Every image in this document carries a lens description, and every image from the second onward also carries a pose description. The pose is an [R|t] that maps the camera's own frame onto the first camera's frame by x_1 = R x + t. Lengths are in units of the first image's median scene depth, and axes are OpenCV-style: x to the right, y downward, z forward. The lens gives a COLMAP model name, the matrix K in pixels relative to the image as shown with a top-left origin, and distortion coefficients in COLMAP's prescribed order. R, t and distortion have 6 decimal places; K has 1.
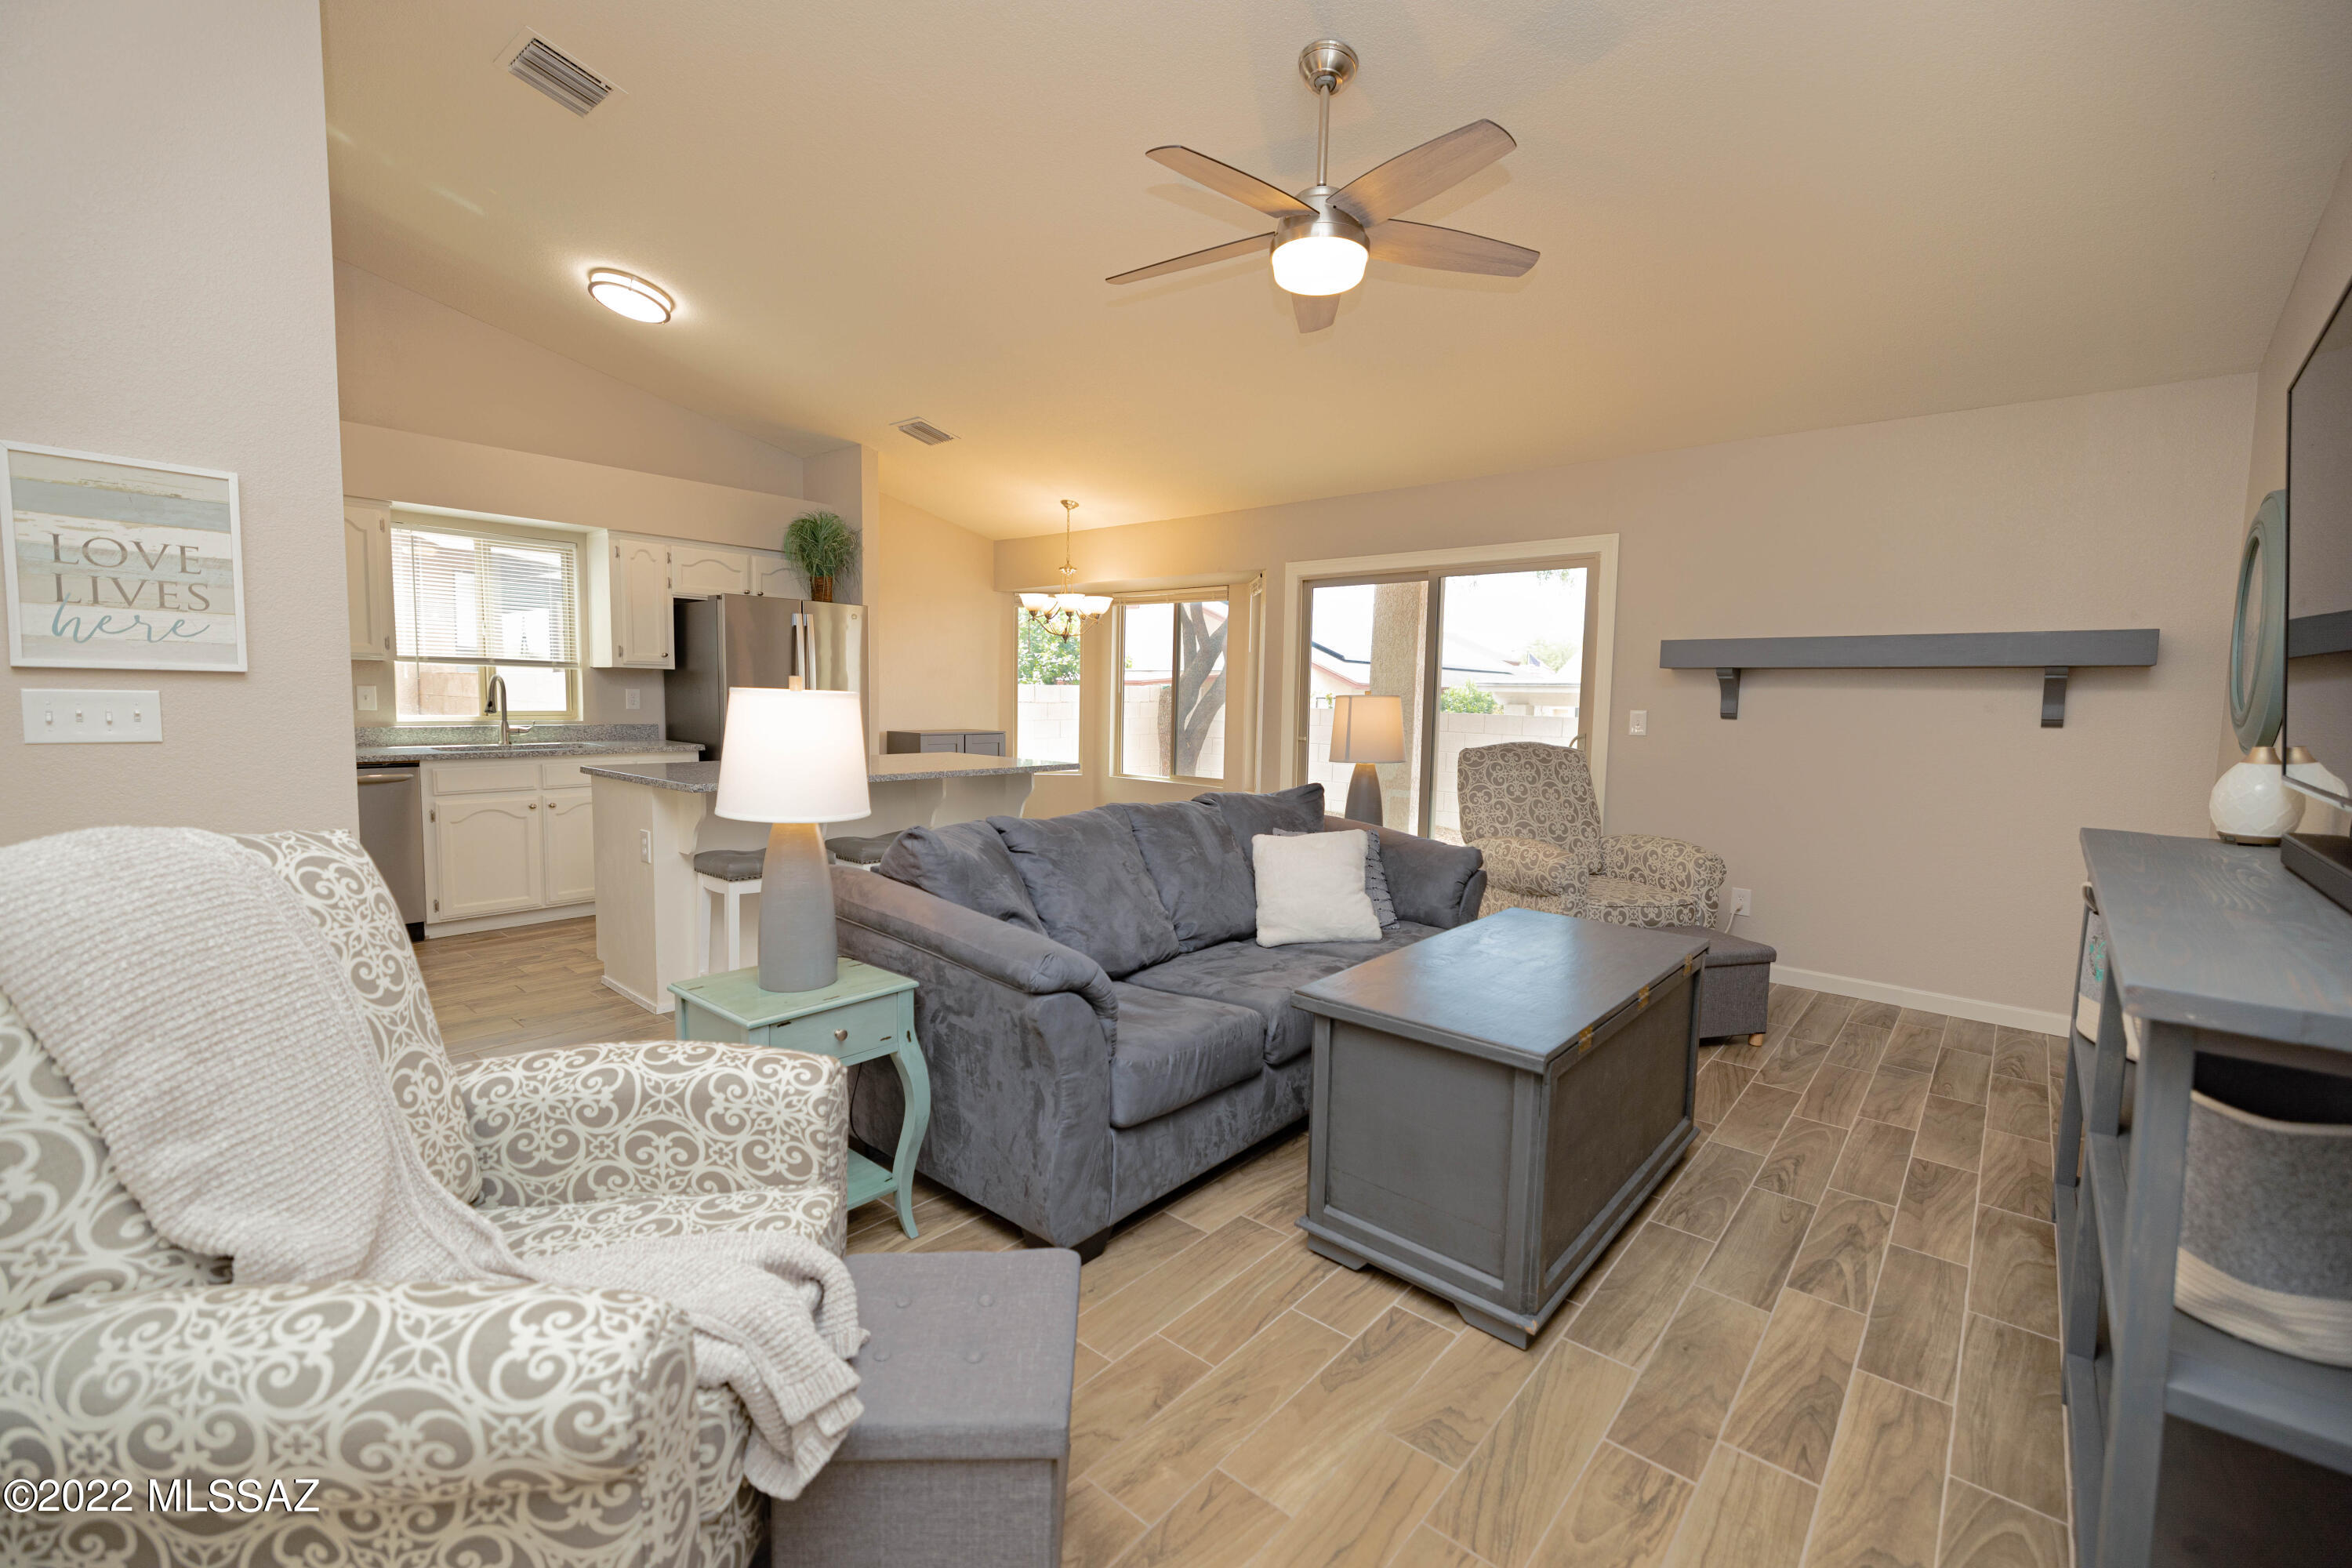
lens RADIAL K [[986.2, 0, 1164.5], [0, 986.2, 767.7], [0, 0, 1]] dist [0.002955, -0.001589]
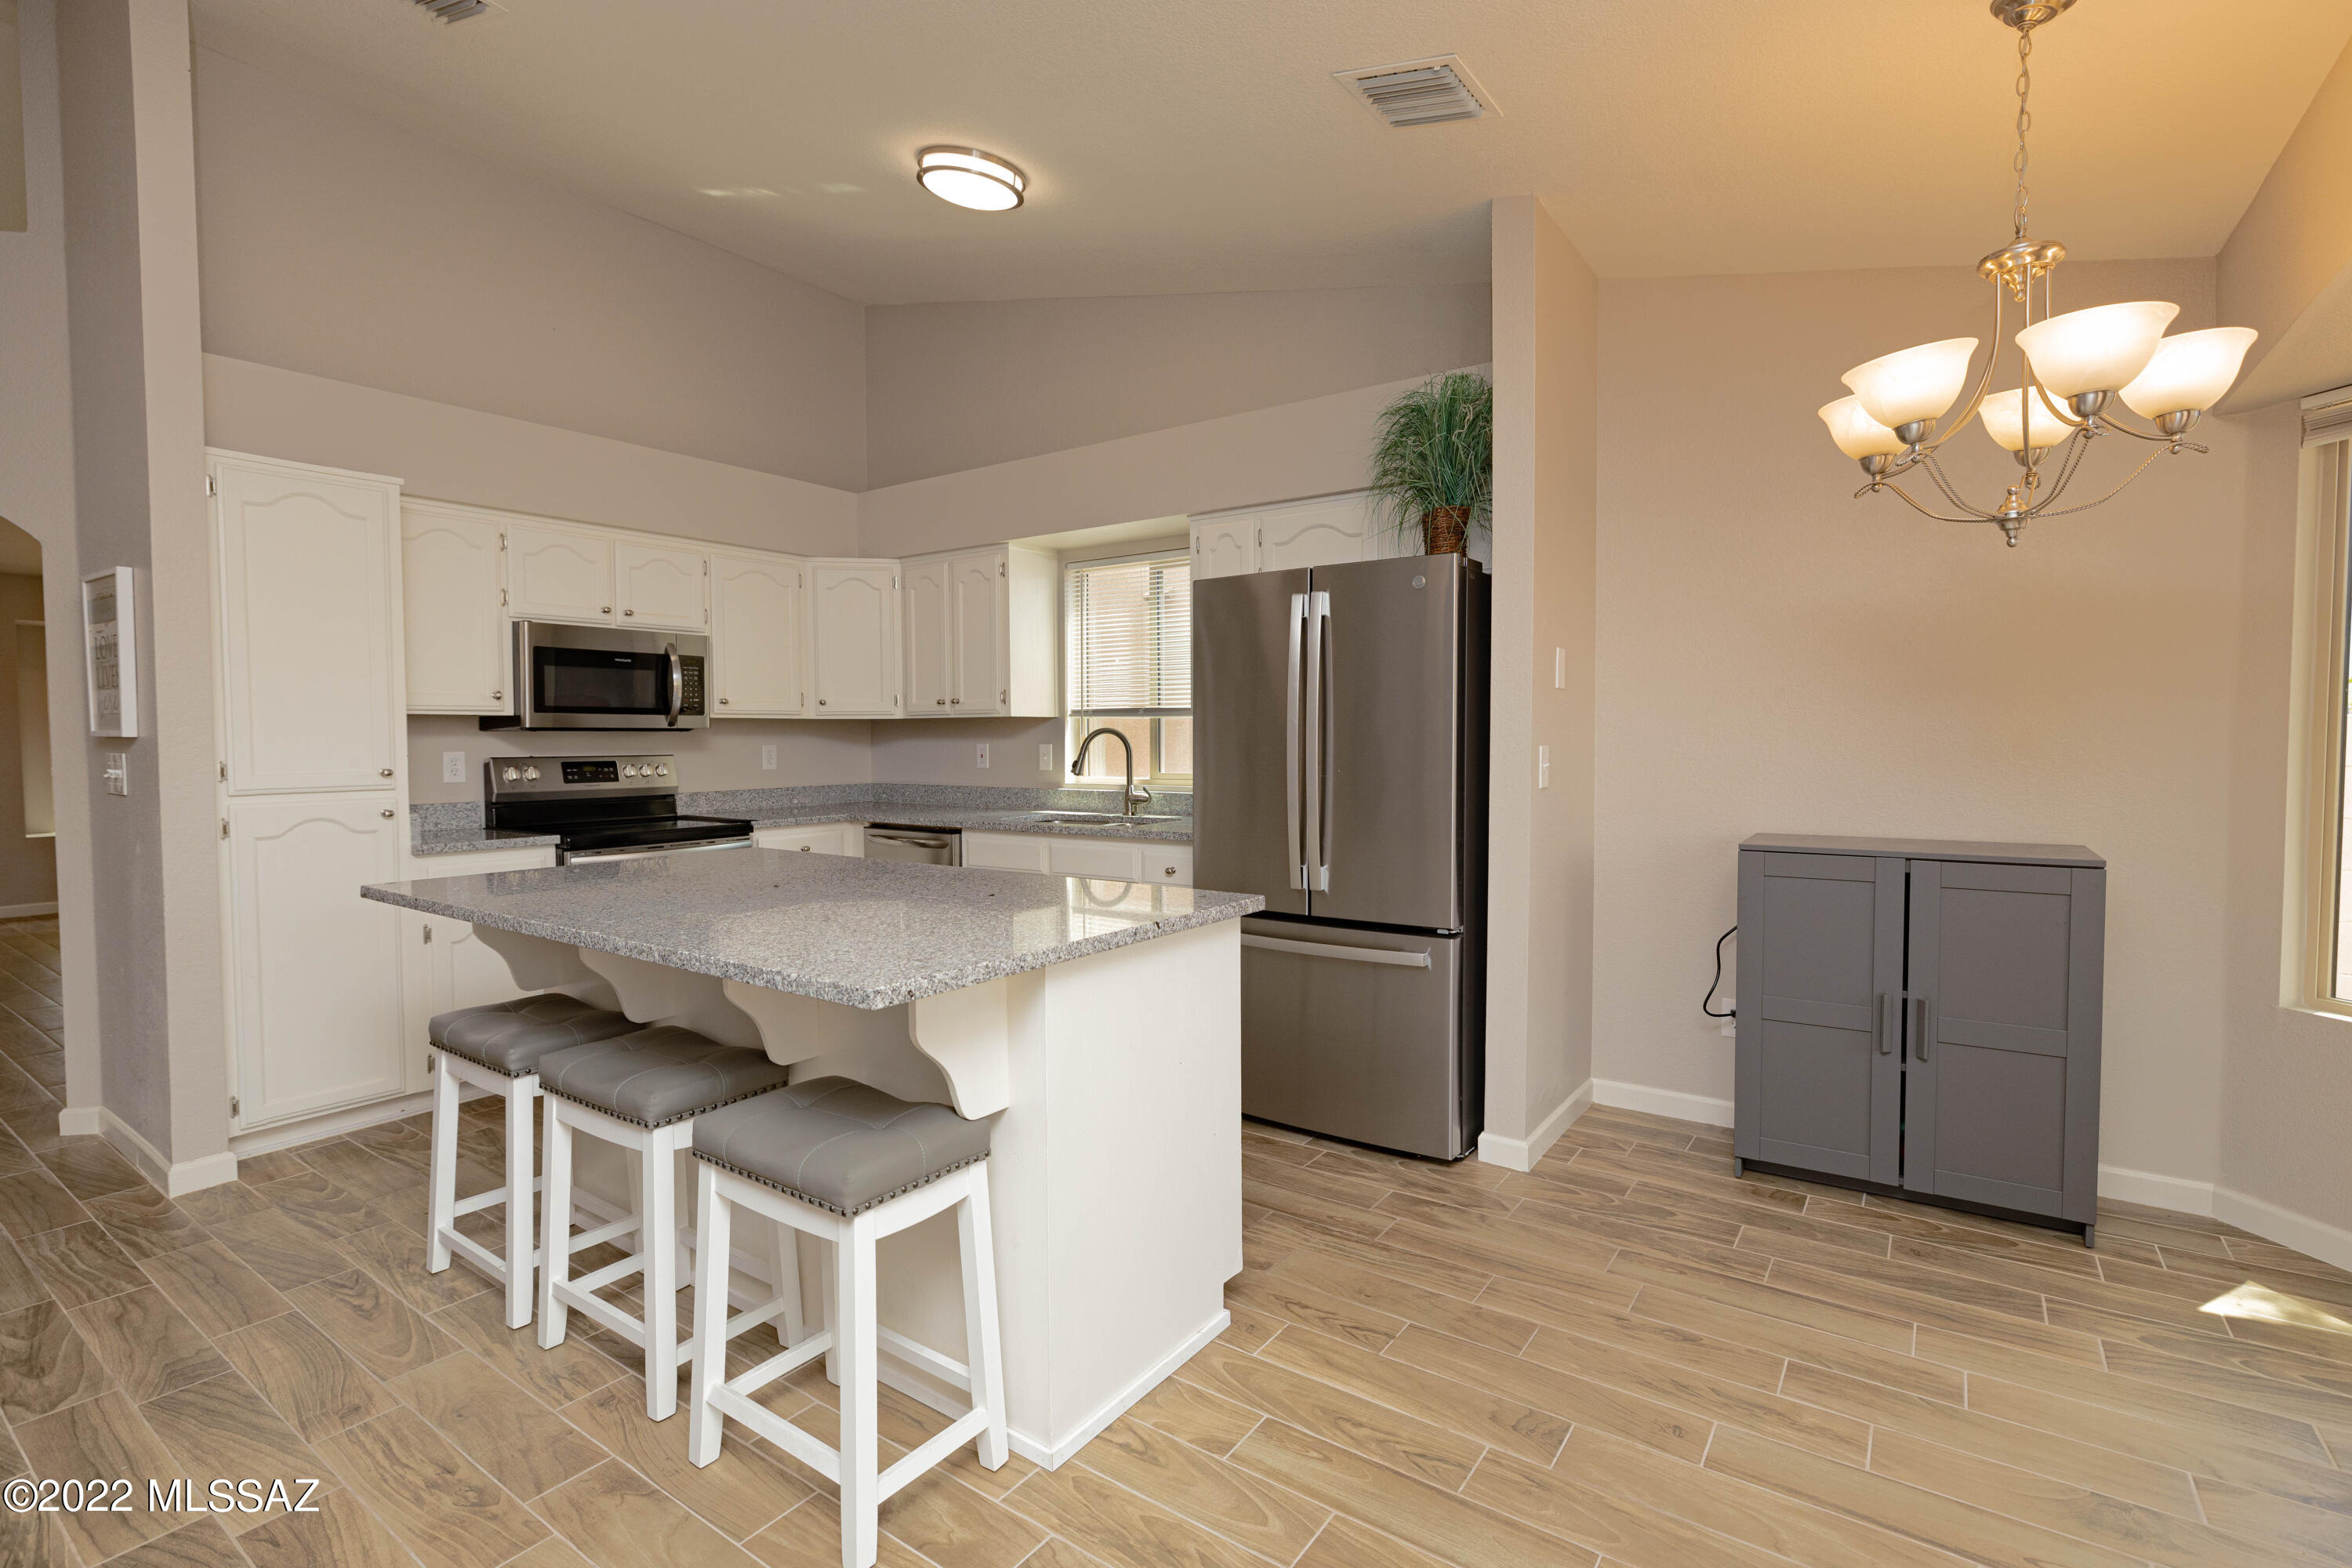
lens RADIAL K [[1078.0, 0, 1181.5], [0, 1078.0, 769.0], [0, 0, 1]] dist [-0.000711, -0.001248]
pose [[0.105762, 0.010808, -0.994333, 0.198750], [-0.068838, 0.997622, 0.003522, -0.065552], [0.992006, 0.068076, 0.106254, 0.933272]]
